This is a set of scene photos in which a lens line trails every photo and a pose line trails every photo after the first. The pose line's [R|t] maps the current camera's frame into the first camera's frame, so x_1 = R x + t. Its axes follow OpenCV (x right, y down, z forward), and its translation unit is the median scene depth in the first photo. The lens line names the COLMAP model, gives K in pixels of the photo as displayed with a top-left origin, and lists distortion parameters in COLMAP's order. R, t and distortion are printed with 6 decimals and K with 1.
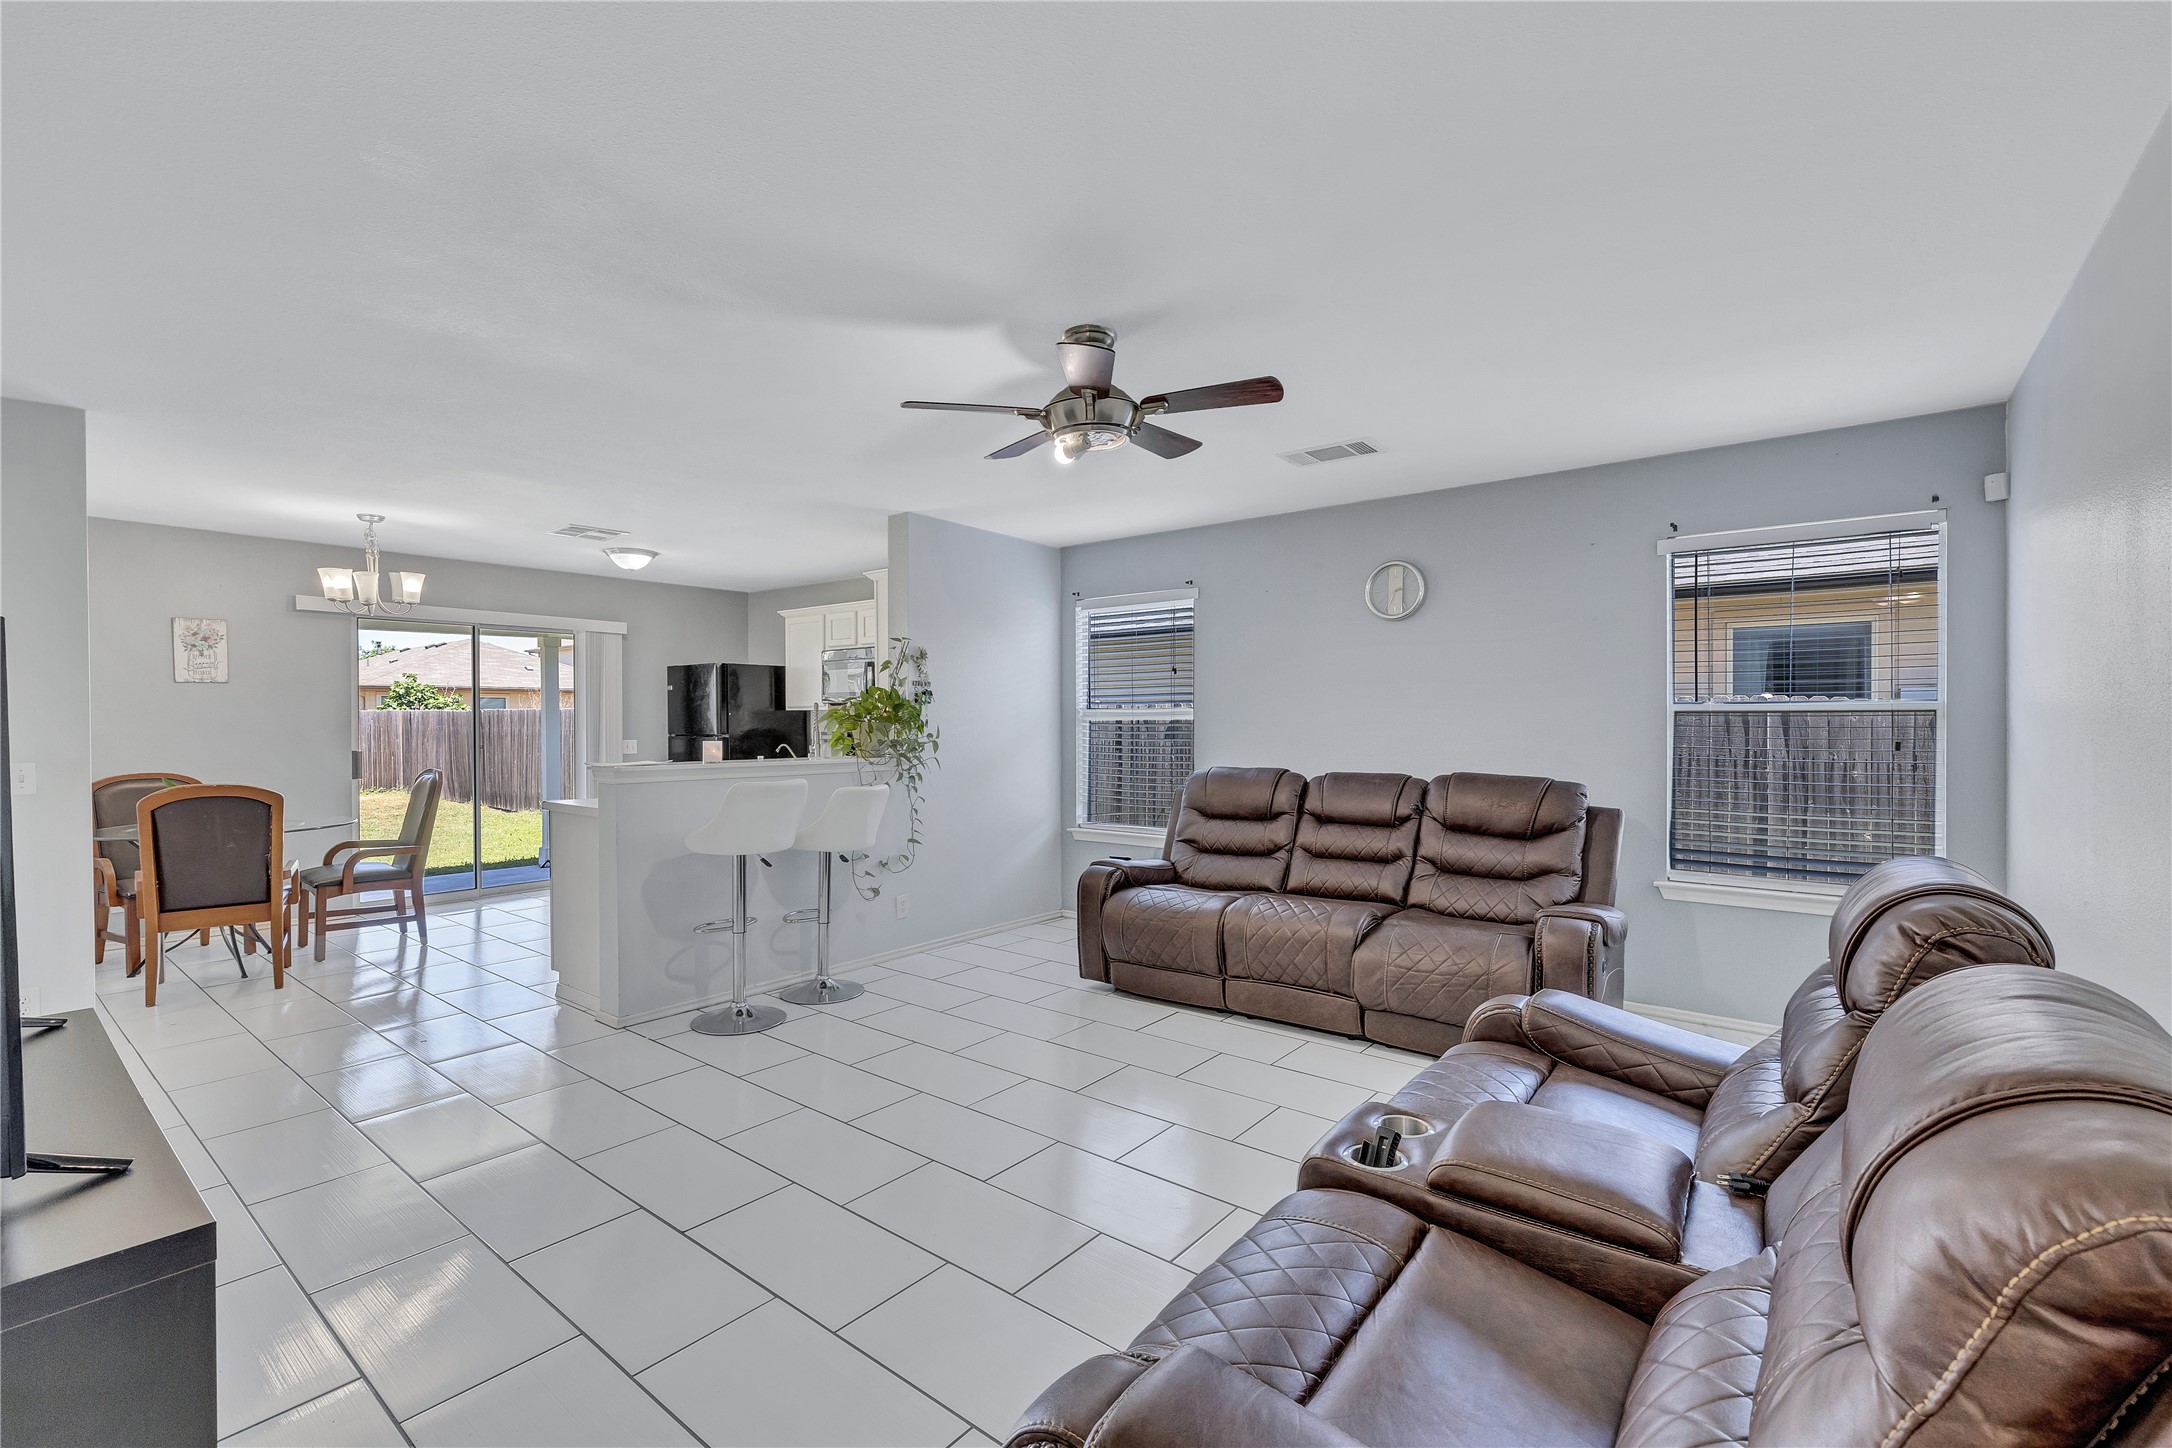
lens RADIAL K [[938.8, 0, 1099.2], [0, 938.8, 726.9], [0, 0, 1]] dist [-0.001291, -0.000018]
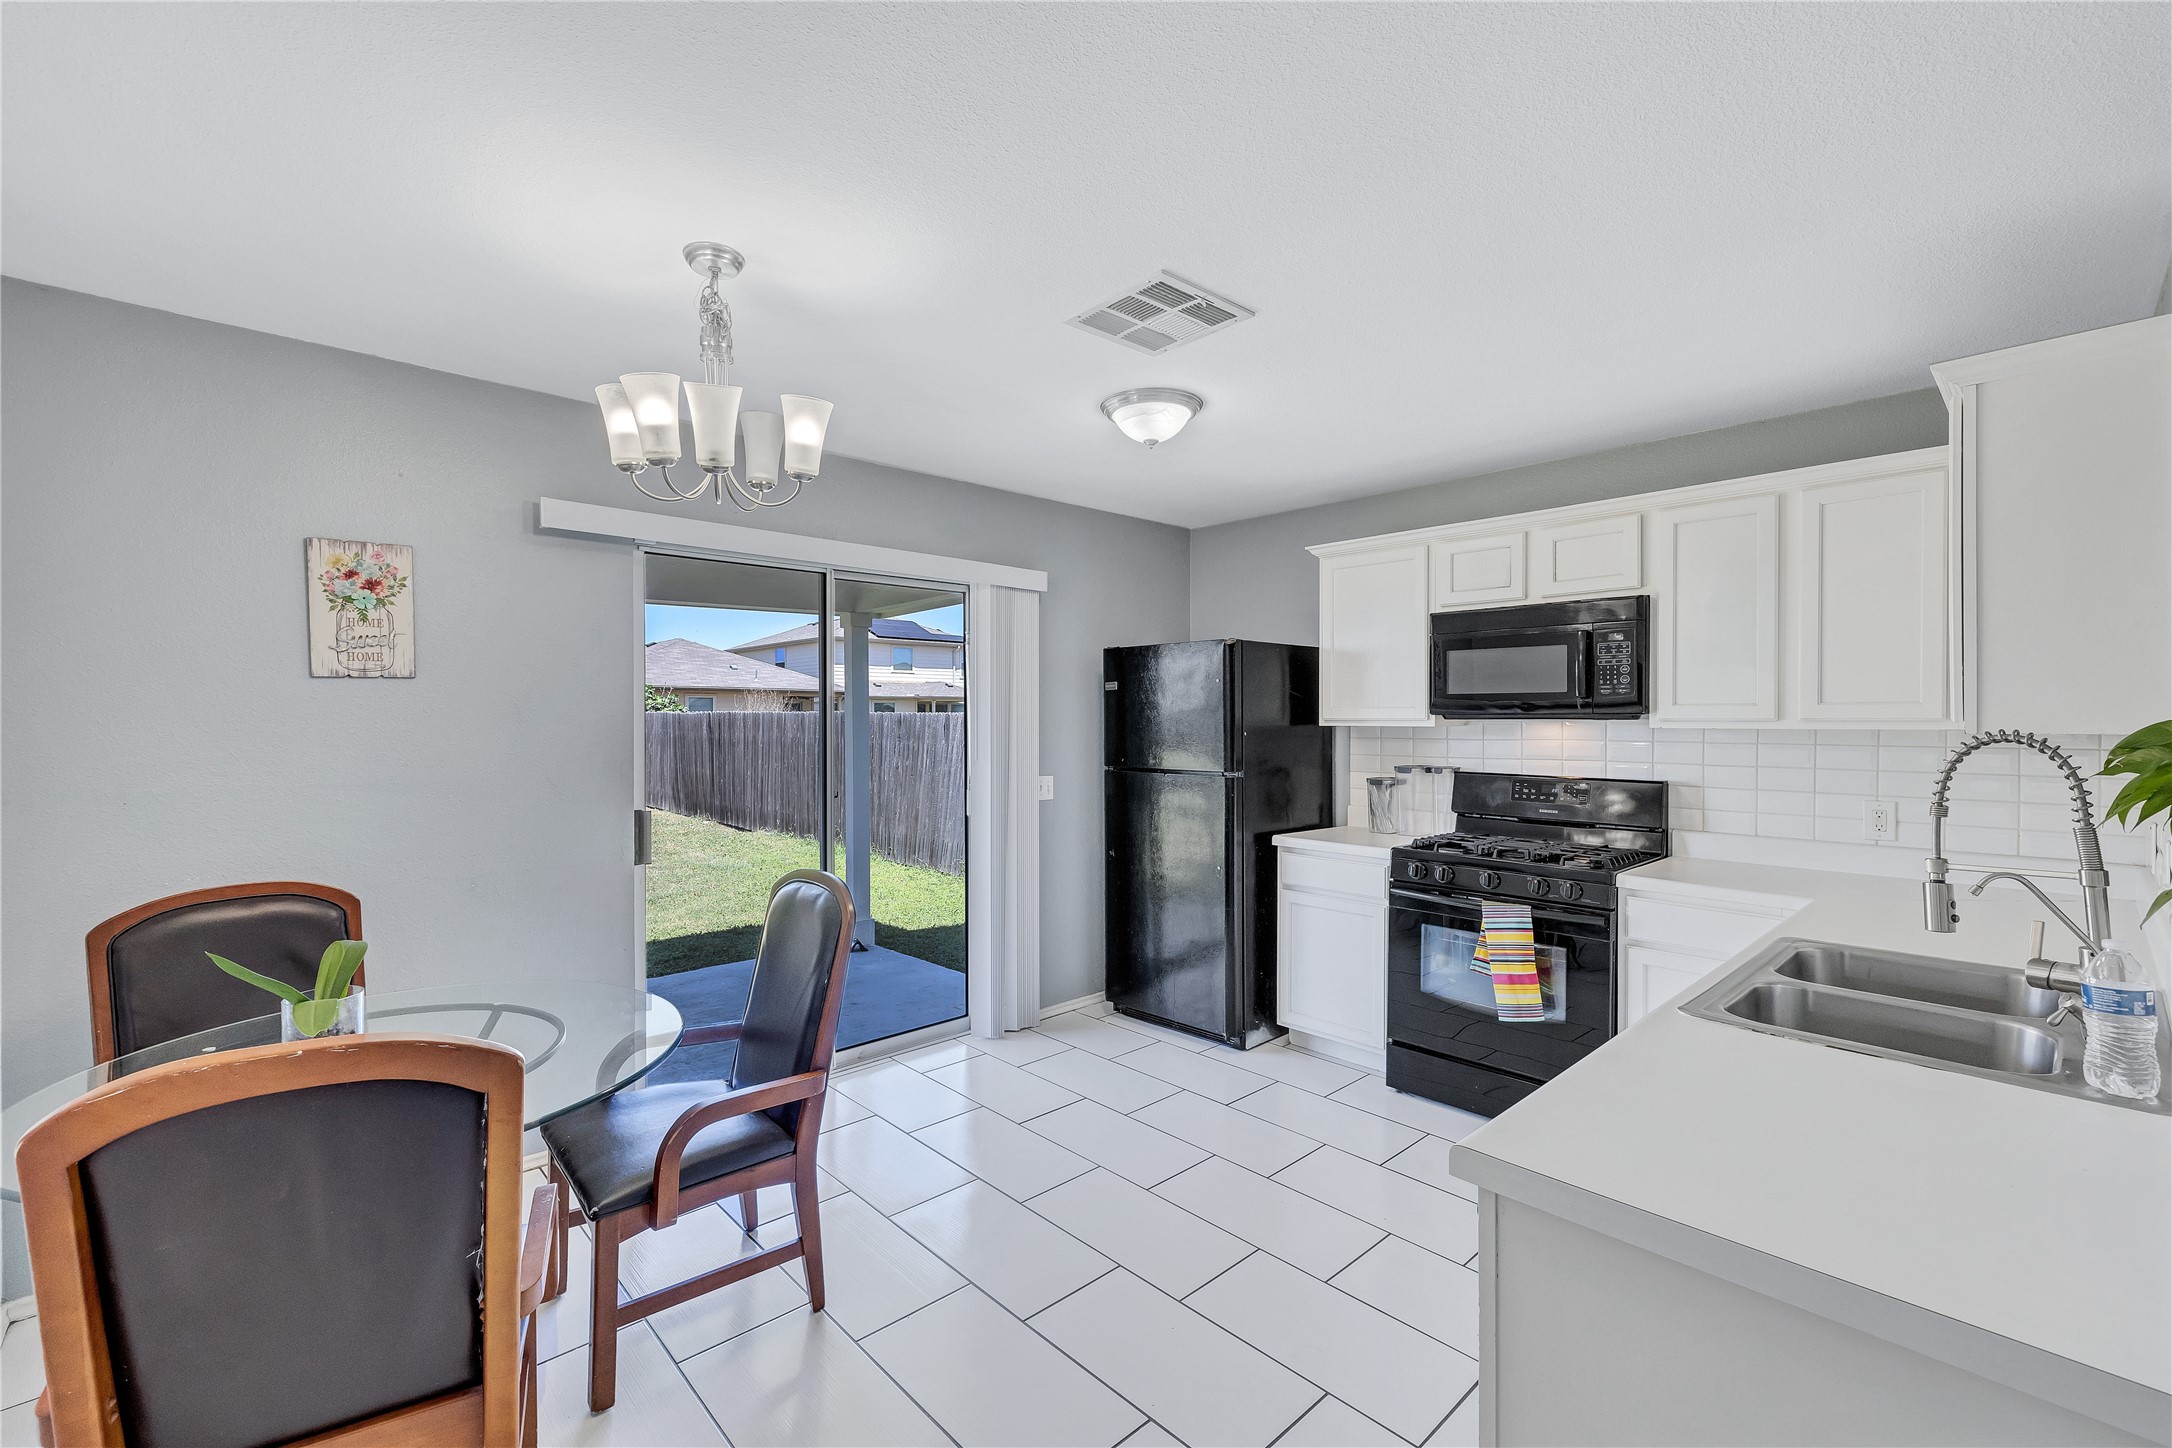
lens RADIAL K [[922.5, 0, 1073.2], [0, 922.5, 727.7], [0, 0, 1]] dist [-0.001109, 0.000098]
pose [[0.985740, 0.003668, -0.168237, -0.520205], [-0.003104, 0.999989, 0.003621, -0.024591], [0.168248, -0.003047, 0.985740, 0.594567]]
